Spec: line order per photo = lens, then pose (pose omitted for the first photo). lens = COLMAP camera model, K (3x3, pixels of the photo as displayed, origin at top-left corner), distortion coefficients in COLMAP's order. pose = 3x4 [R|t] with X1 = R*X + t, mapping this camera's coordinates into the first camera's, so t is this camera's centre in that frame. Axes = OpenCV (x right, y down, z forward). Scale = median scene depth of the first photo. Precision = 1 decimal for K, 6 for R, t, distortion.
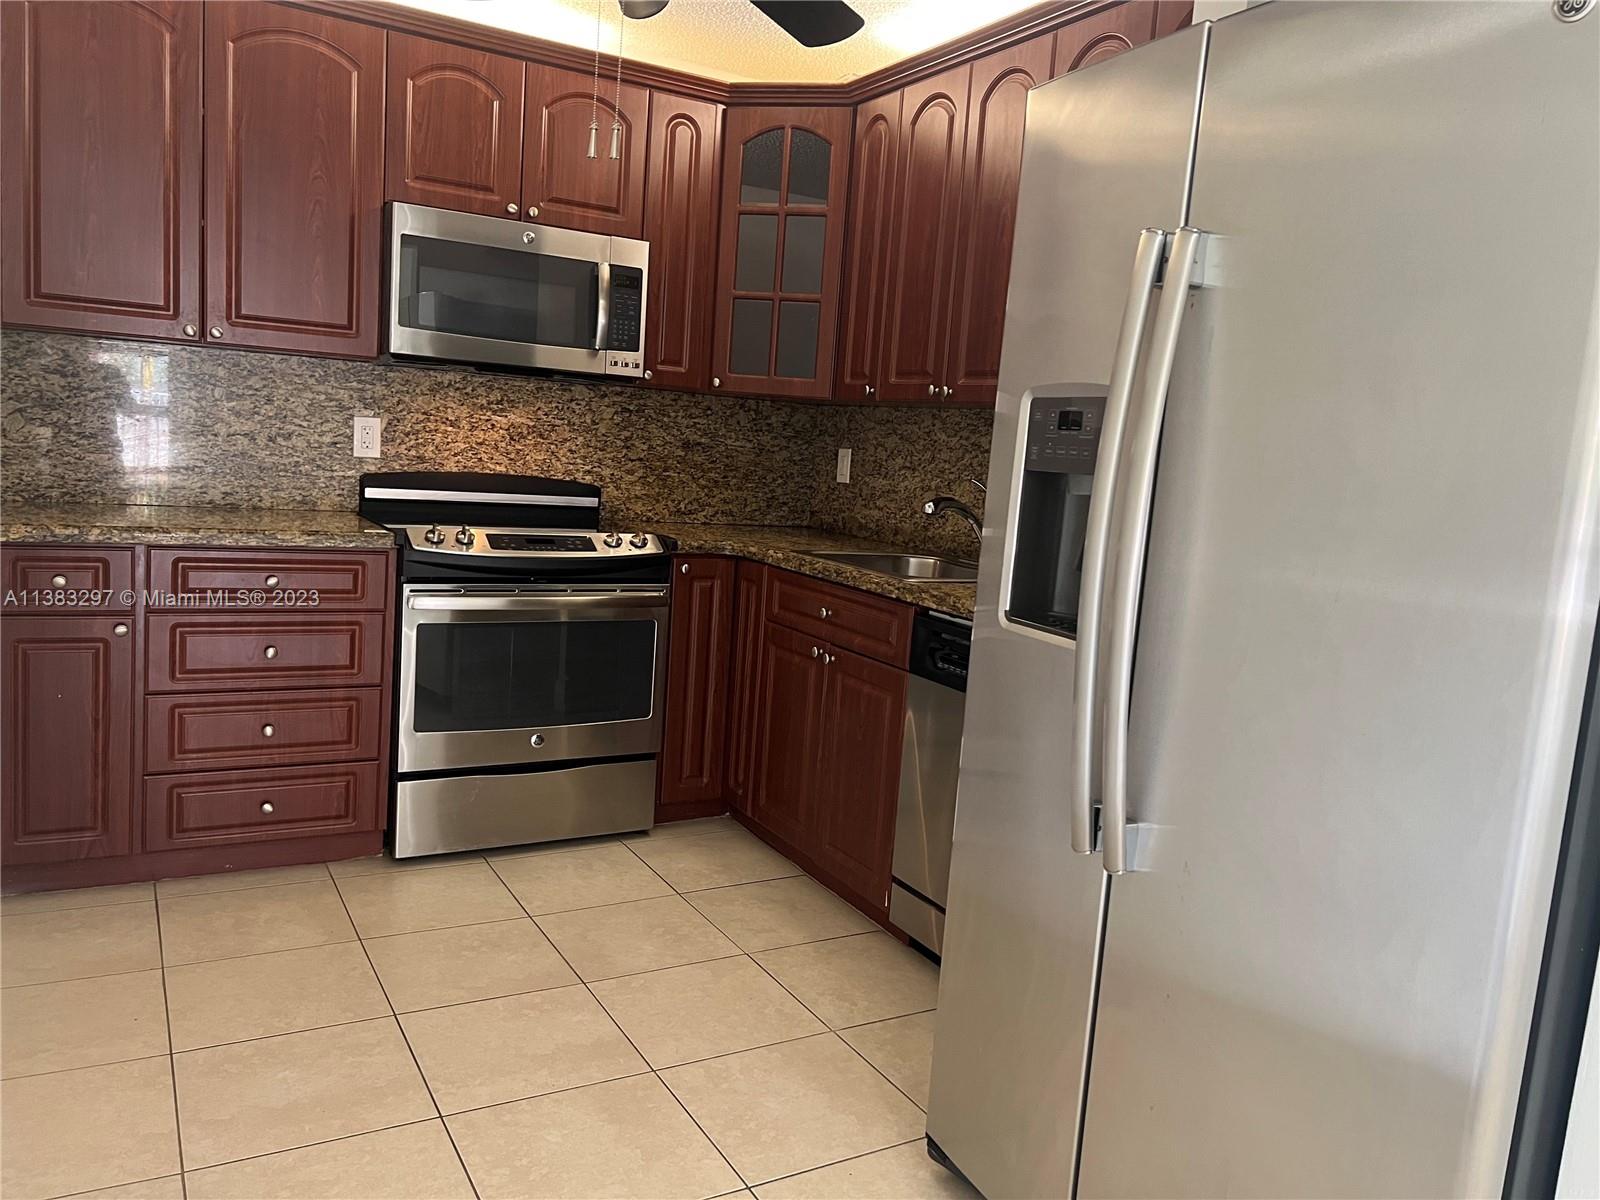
lens RADIAL K [[1207.7, 0, 801.0], [0, 1207.7, 605.7], [0, 0, 1]] dist [0.072096, -0.044950]
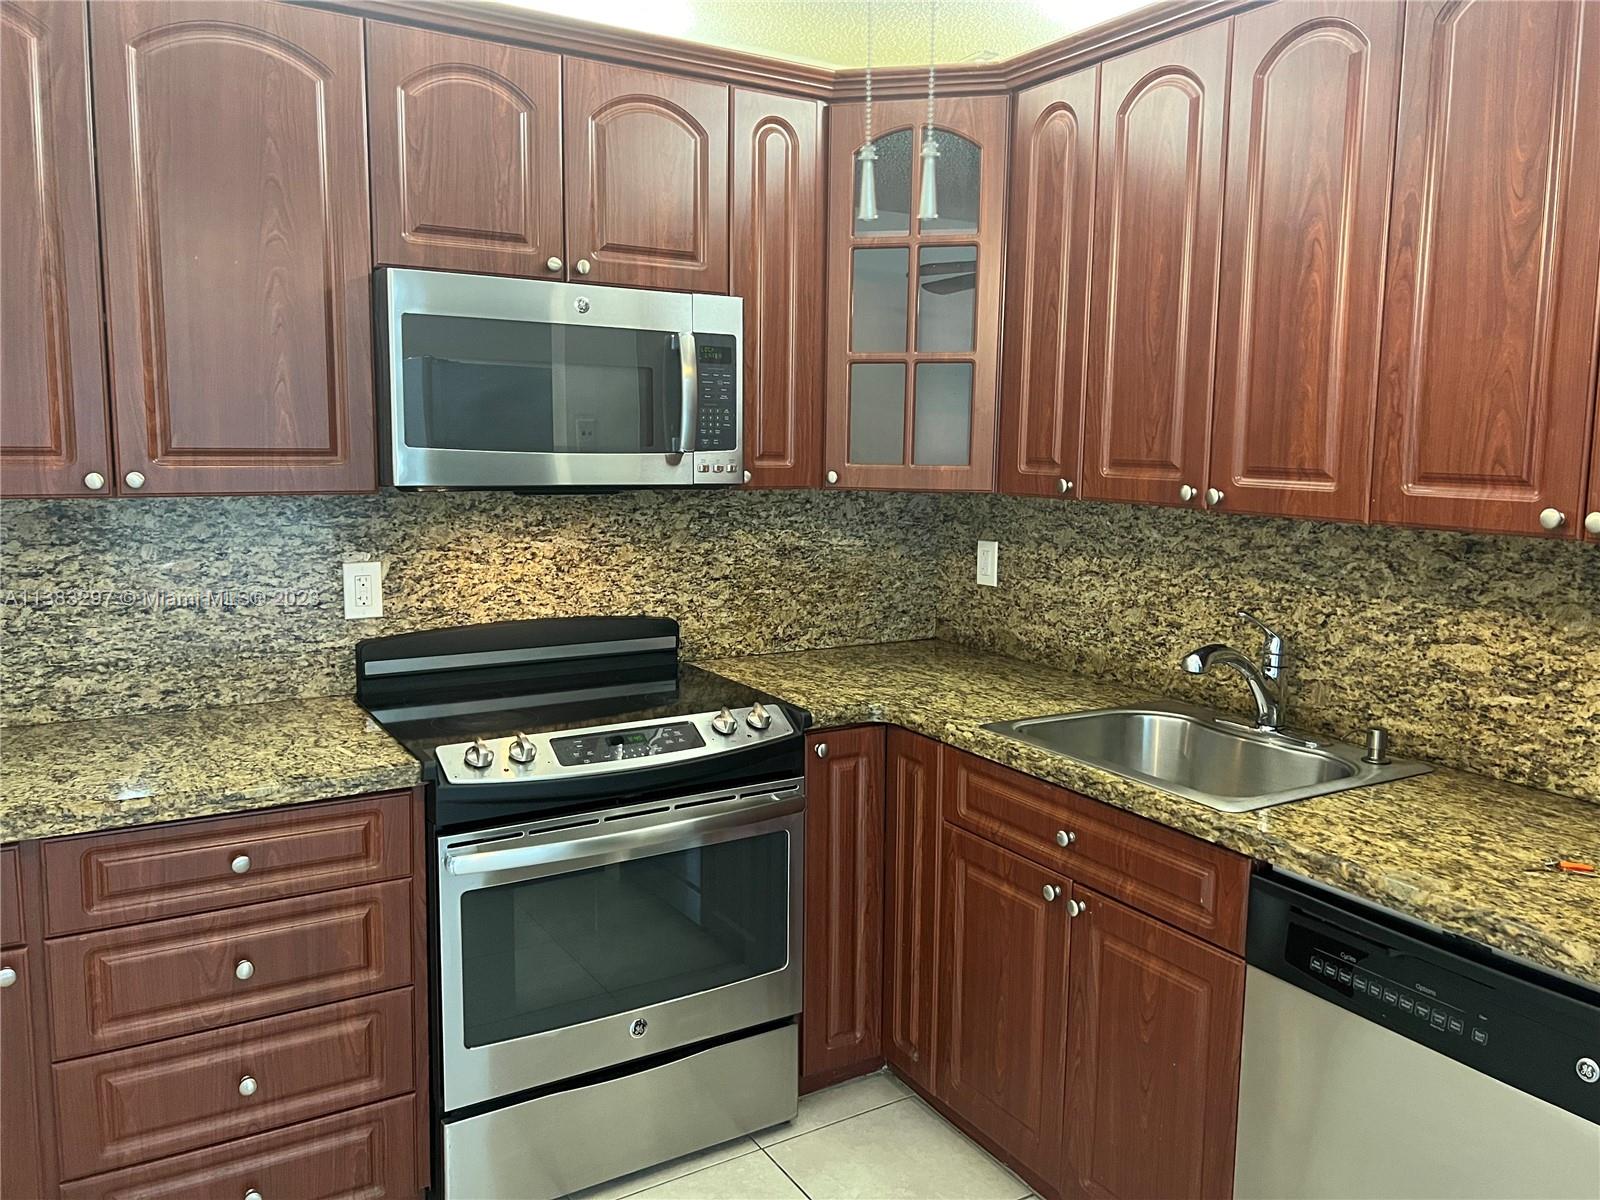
lens RADIAL K [[1207.7, 0, 800.9], [0, 1207.7, 592.8], [0, 0, 1]] dist [0.072096, -0.044950]
pose [[0.997860, -0.061693, 0.021686, -0.118319], [0.061792, 0.998081, -0.003936, -0.121089], [-0.021402, 0.005268, 0.999757, 0.287854]]
